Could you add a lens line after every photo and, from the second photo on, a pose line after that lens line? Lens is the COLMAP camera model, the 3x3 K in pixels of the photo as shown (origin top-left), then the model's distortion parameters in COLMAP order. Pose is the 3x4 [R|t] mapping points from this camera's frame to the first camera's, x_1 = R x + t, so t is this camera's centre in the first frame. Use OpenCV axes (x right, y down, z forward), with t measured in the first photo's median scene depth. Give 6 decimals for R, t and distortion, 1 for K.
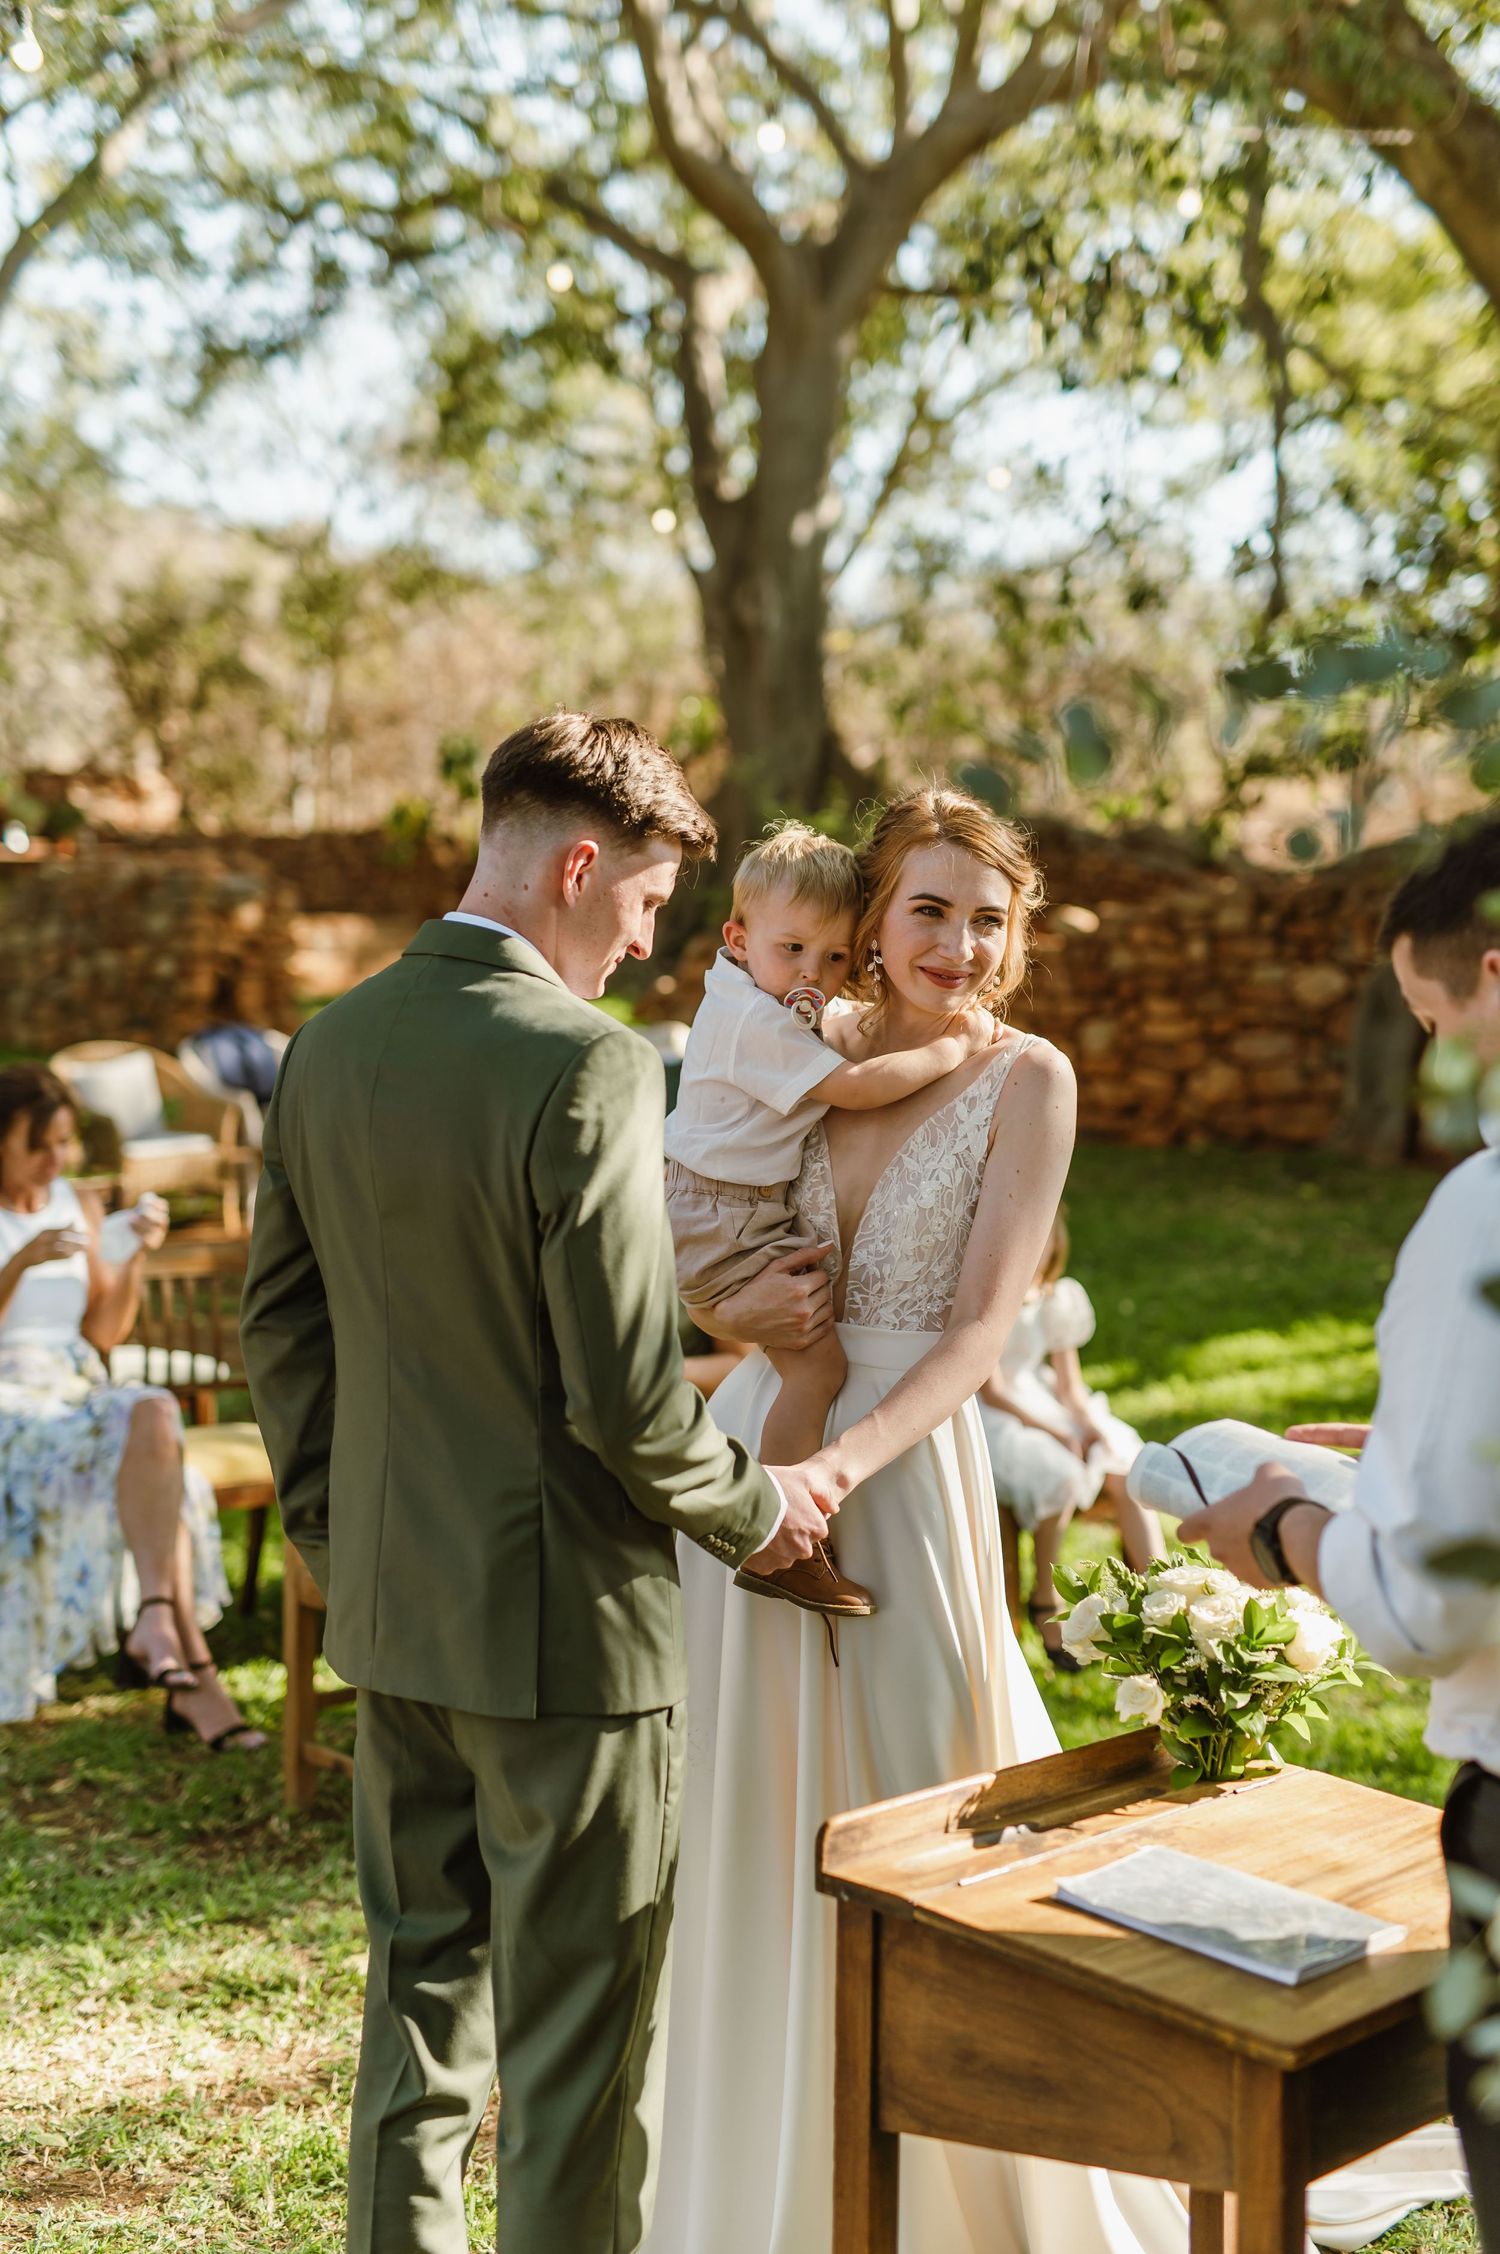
lens RADIAL K [[3234.1, 0, 750.0], [0, 3234.1, 1127.0], [0, 0, 1]] dist [0.007927, 0.020051]
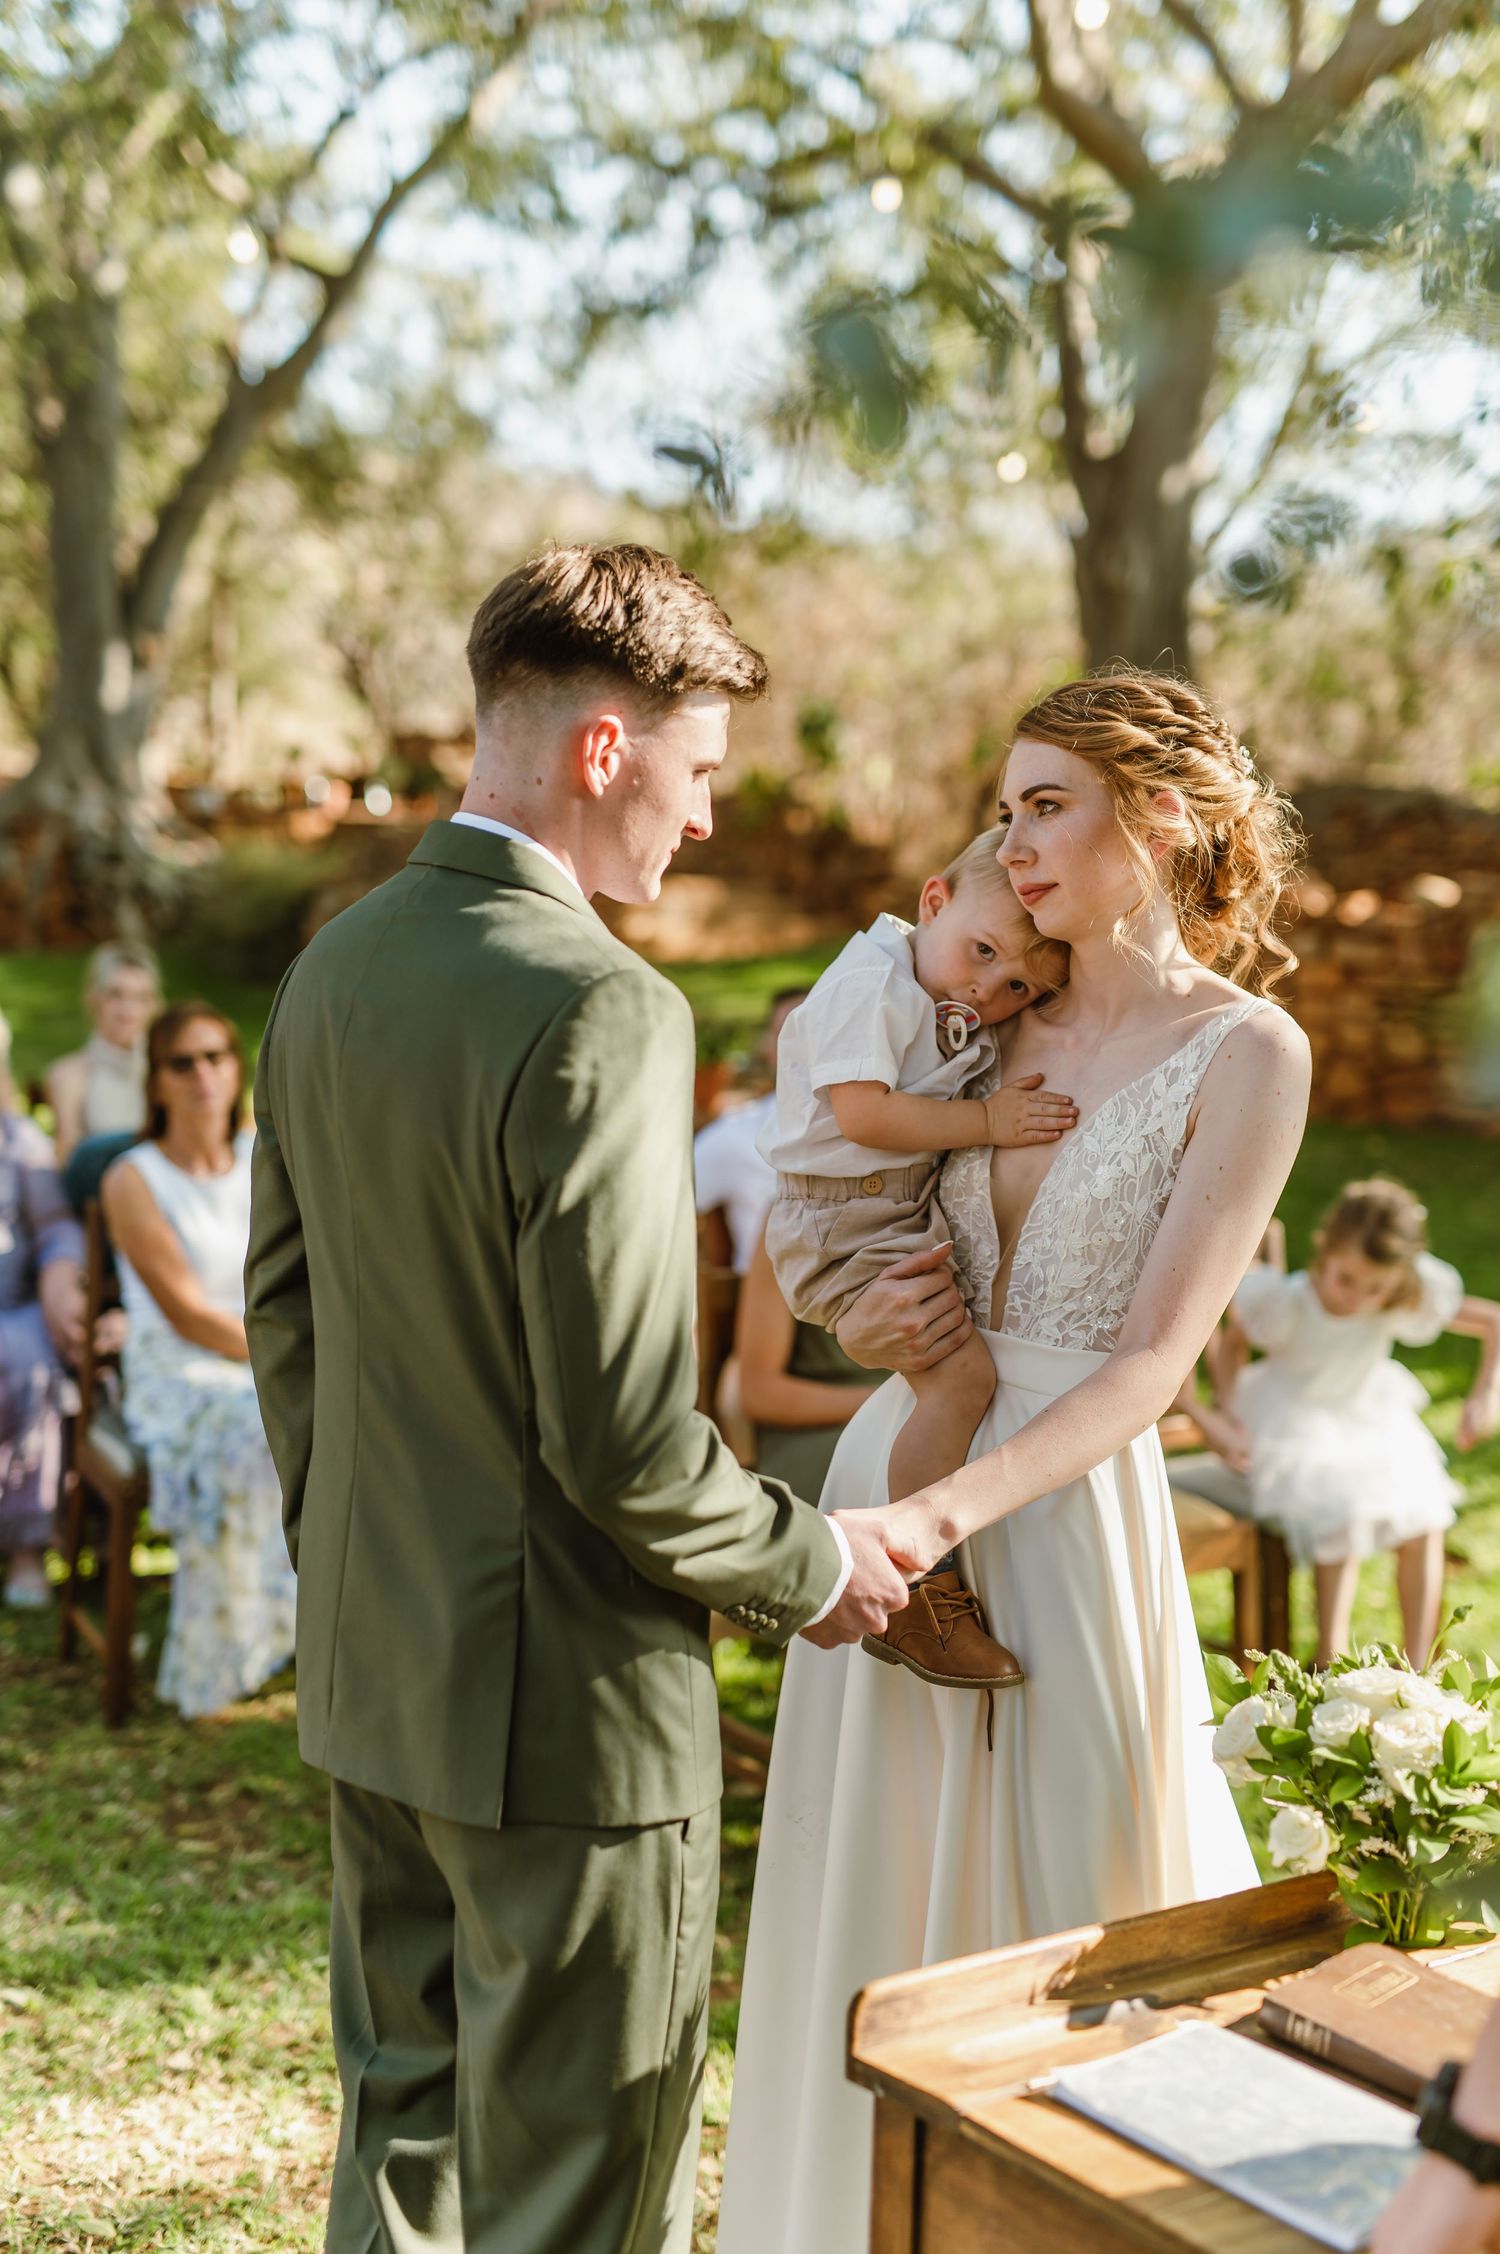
lens RADIAL K [[3065.9, 0, 750.0], [0, 3065.9, 1127.0], [0, 0, 1]] dist [0.064170, -0.000717]
pose [[0.989573, 0.028696, -0.141147, 0.063505], [-0.027694, 0.999575, 0.009061, 0.002477], [0.141347, -0.005057, 0.989947, 0.181049]]
